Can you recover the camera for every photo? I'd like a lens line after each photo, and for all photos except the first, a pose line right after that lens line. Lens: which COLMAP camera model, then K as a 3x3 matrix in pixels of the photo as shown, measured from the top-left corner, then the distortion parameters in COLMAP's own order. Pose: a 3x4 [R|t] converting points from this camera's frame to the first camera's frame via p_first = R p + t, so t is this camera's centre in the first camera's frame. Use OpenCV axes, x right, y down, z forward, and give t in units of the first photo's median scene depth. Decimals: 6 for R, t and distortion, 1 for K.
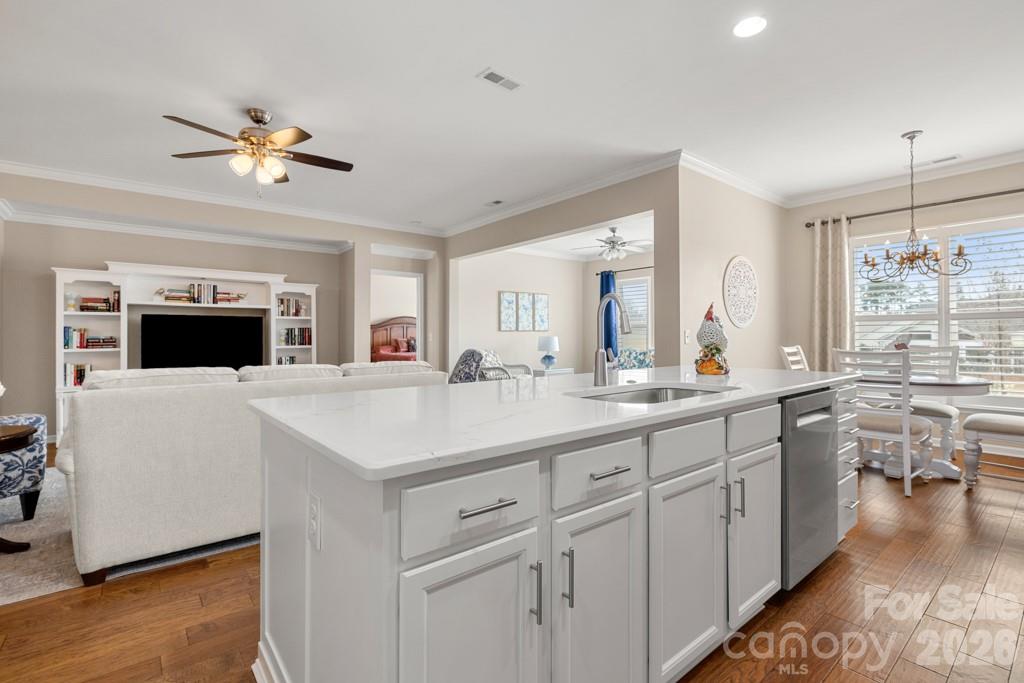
lens RADIAL K [[466.7, 0, 513.0], [0, 466.7, 337.1], [0, 0, 1]] dist [-0.002584, -0.000324]
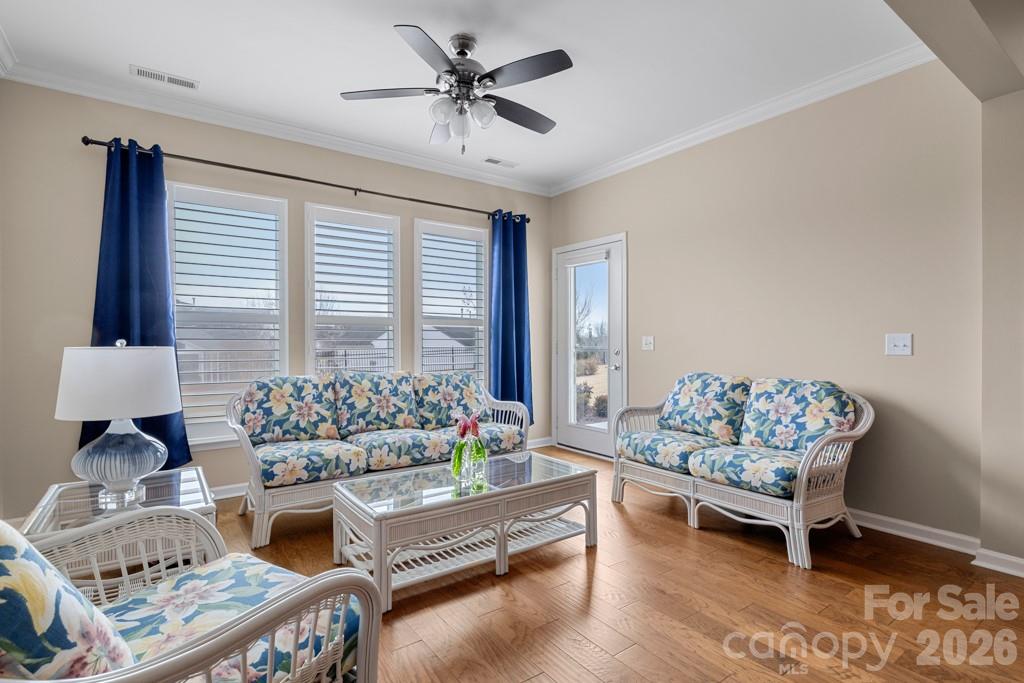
lens RADIAL K [[491.5, 0, 512.7], [0, 491.5, 347.4], [0, 0, 1]] dist [-0.004144, -0.000154]
pose [[0.067872, -0.010798, 0.997636, -0.136542], [0.002058, 0.999941, 0.010683, -0.002826], [-0.997692, 0.001328, 0.067890, 0.779796]]
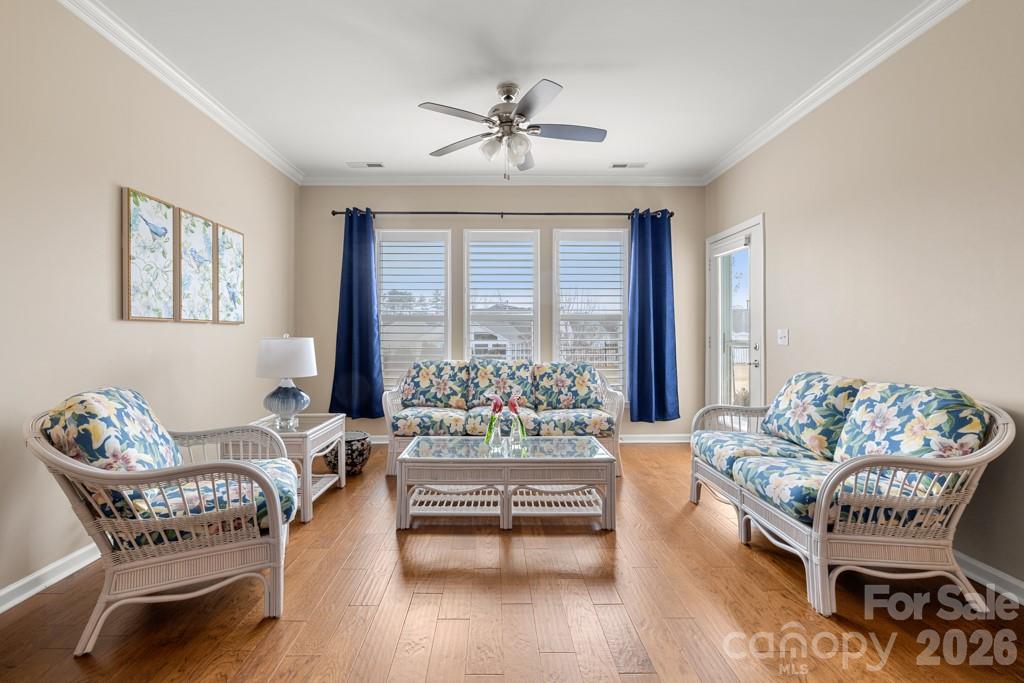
lens RADIAL K [[466.7, 0, 513.0], [0, 466.7, 337.1], [0, 0, 1]] dist [-0.002584, -0.000324]
pose [[0.625870, -0.002134, 0.779924, -0.103206], [-0.000176, 0.999996, 0.002877, -0.002570], [-0.779927, -0.001937, 0.625867, 0.595314]]
